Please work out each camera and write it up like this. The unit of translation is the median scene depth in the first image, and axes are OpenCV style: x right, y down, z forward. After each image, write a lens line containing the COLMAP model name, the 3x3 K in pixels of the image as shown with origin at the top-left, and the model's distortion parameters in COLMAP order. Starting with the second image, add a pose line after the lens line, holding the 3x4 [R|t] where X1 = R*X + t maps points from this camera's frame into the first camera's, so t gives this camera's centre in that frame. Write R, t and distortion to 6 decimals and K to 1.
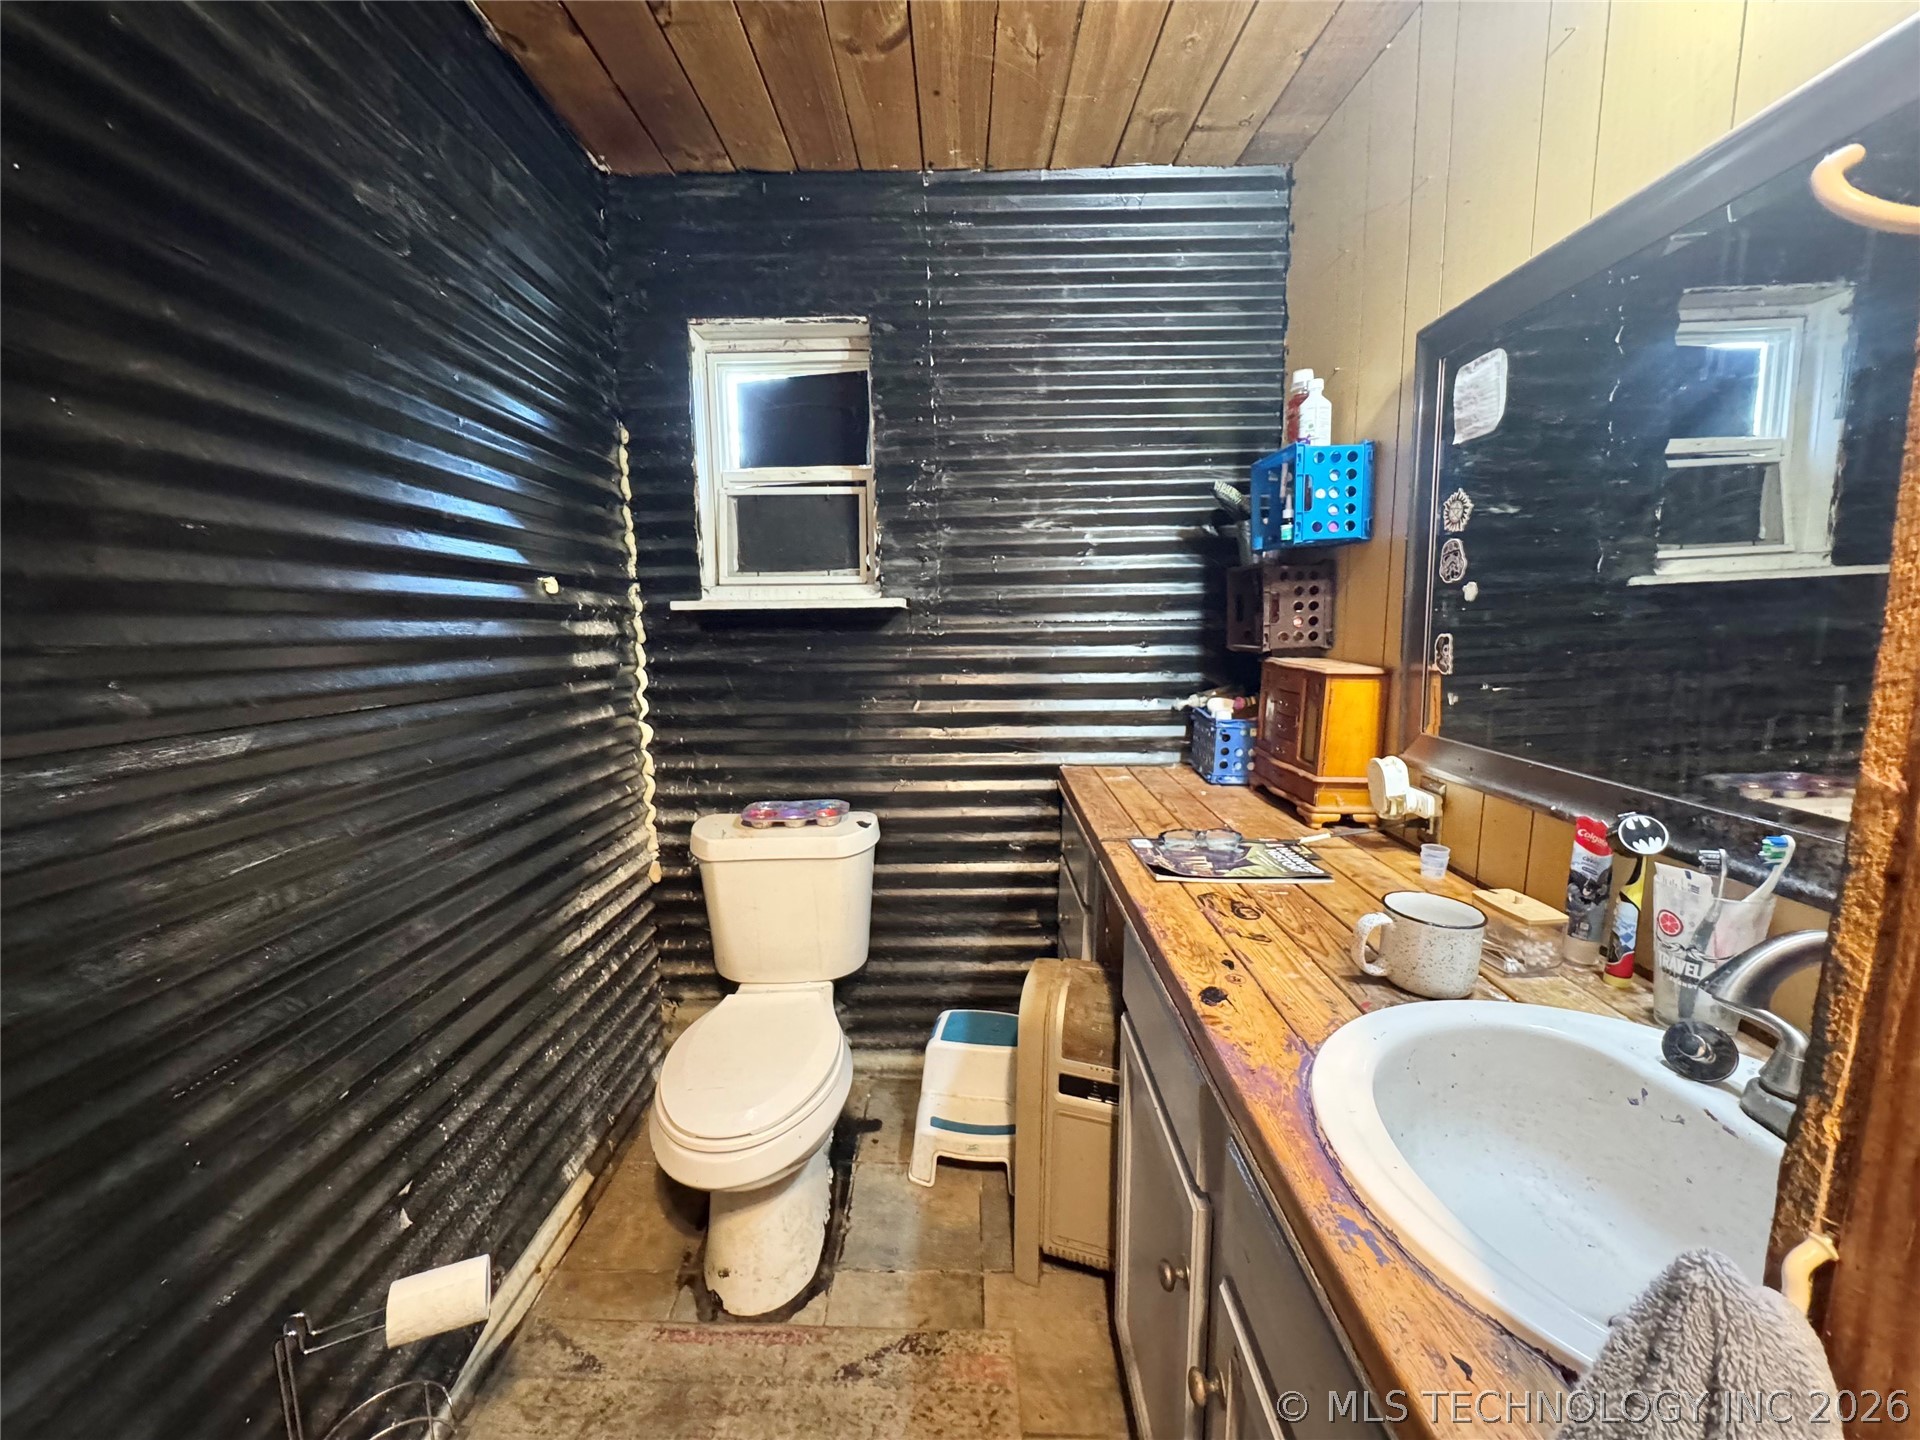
lens RADIAL K [[764.4, 0, 961.1], [0, 764.4, 720.5], [0, 0, 1]] dist [-0.004860, 0.000657]
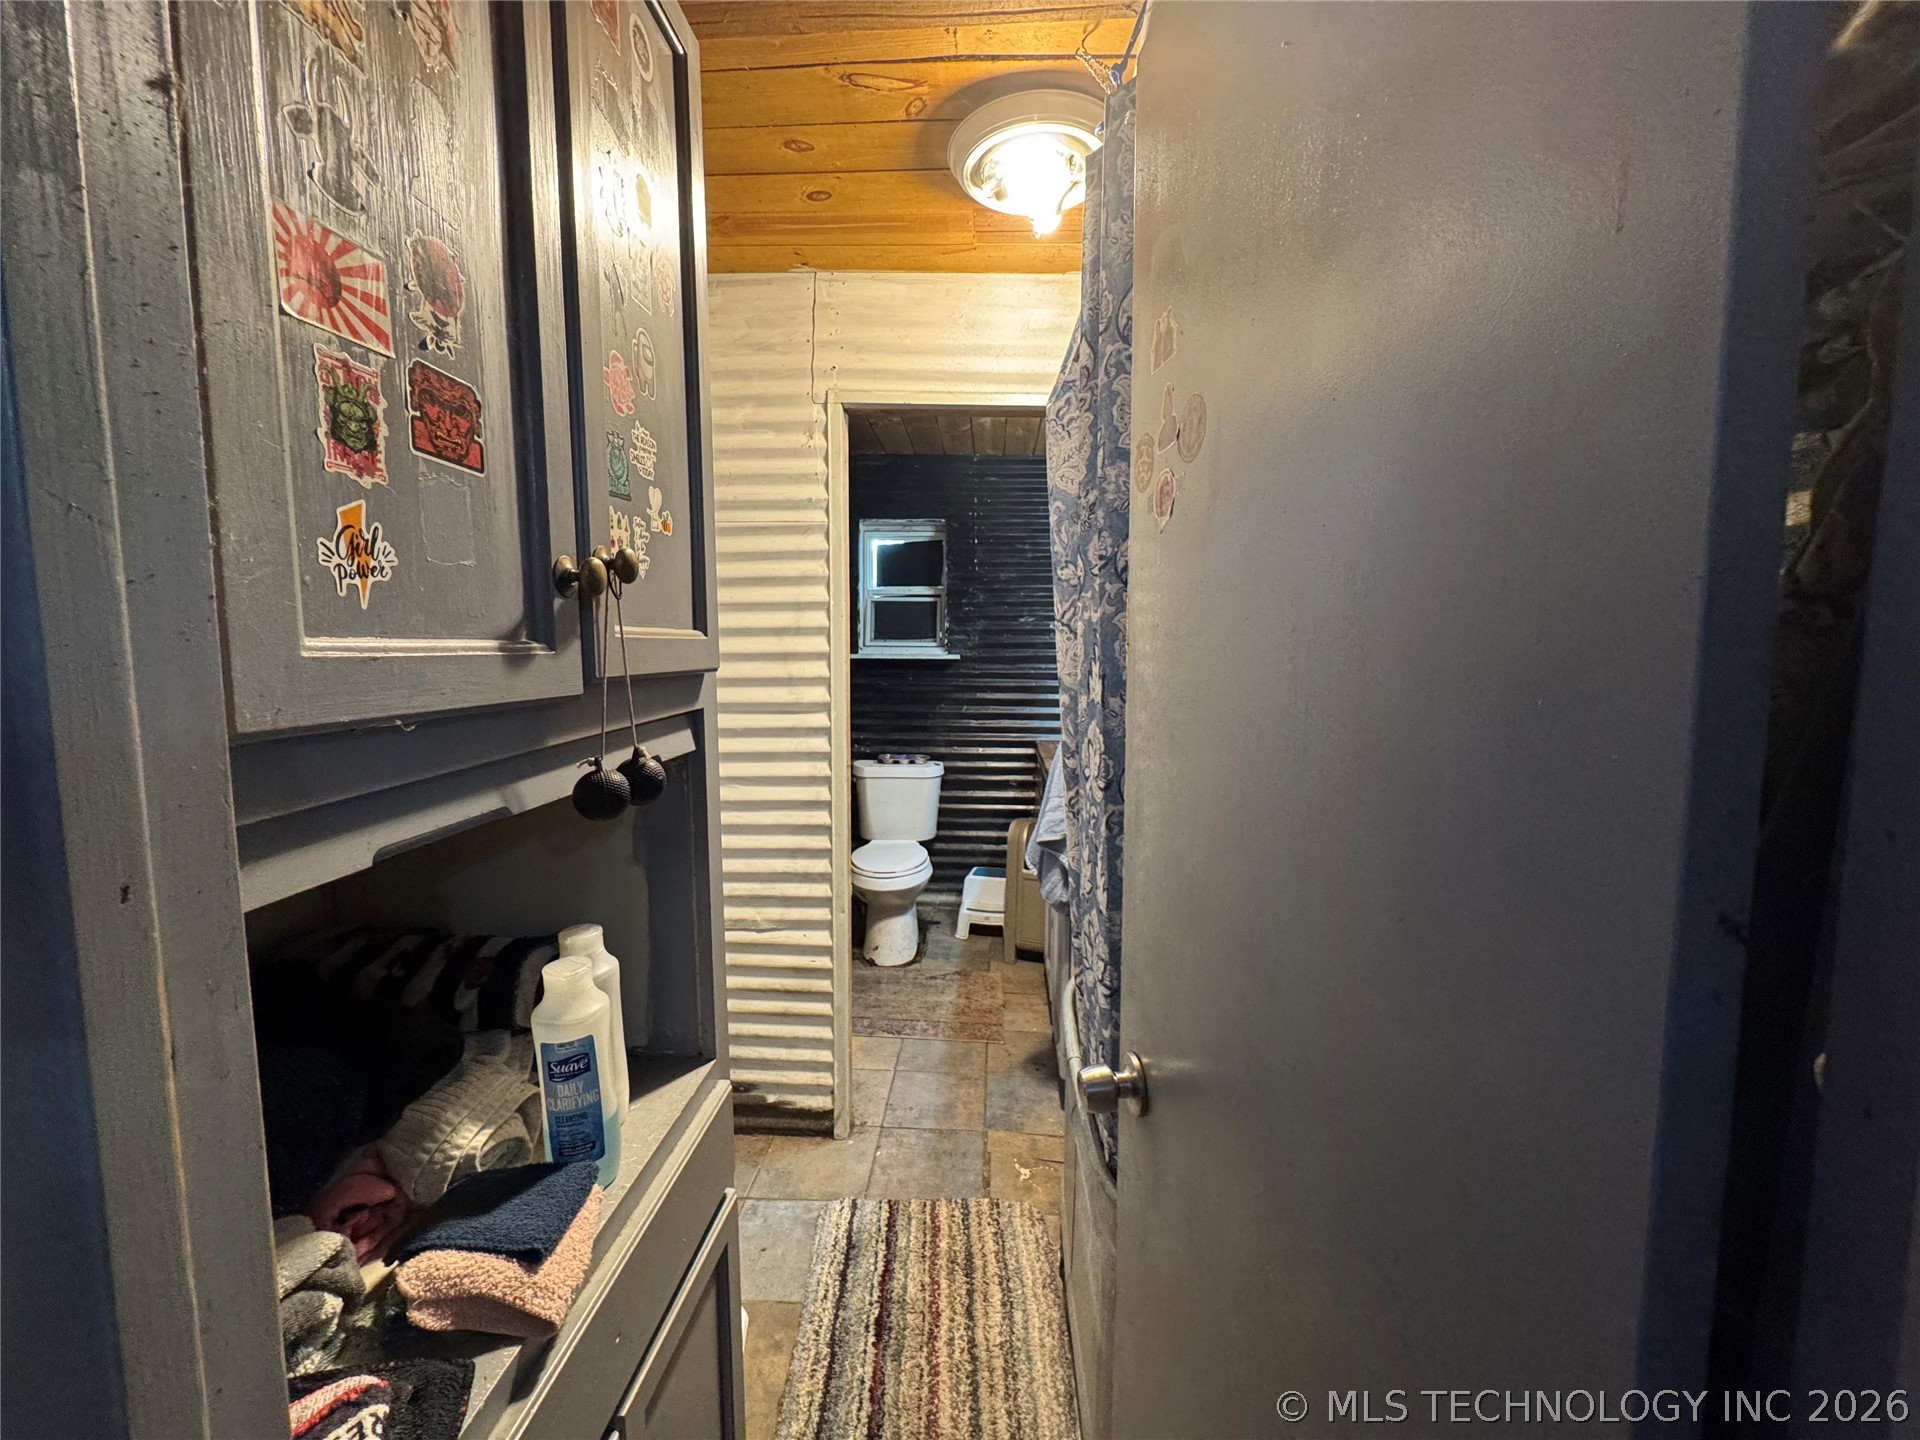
lens RADIAL K [[764.4, 0, 961.1], [0, 764.4, 720.5], [0, 0, 1]] dist [-0.004860, 0.000657]
pose [[0.998952, 0.022652, -0.039777, 0.013930], [-0.025310, 0.997388, -0.067656, 0.149421], [0.038140, 0.068592, 0.996915, -1.000237]]
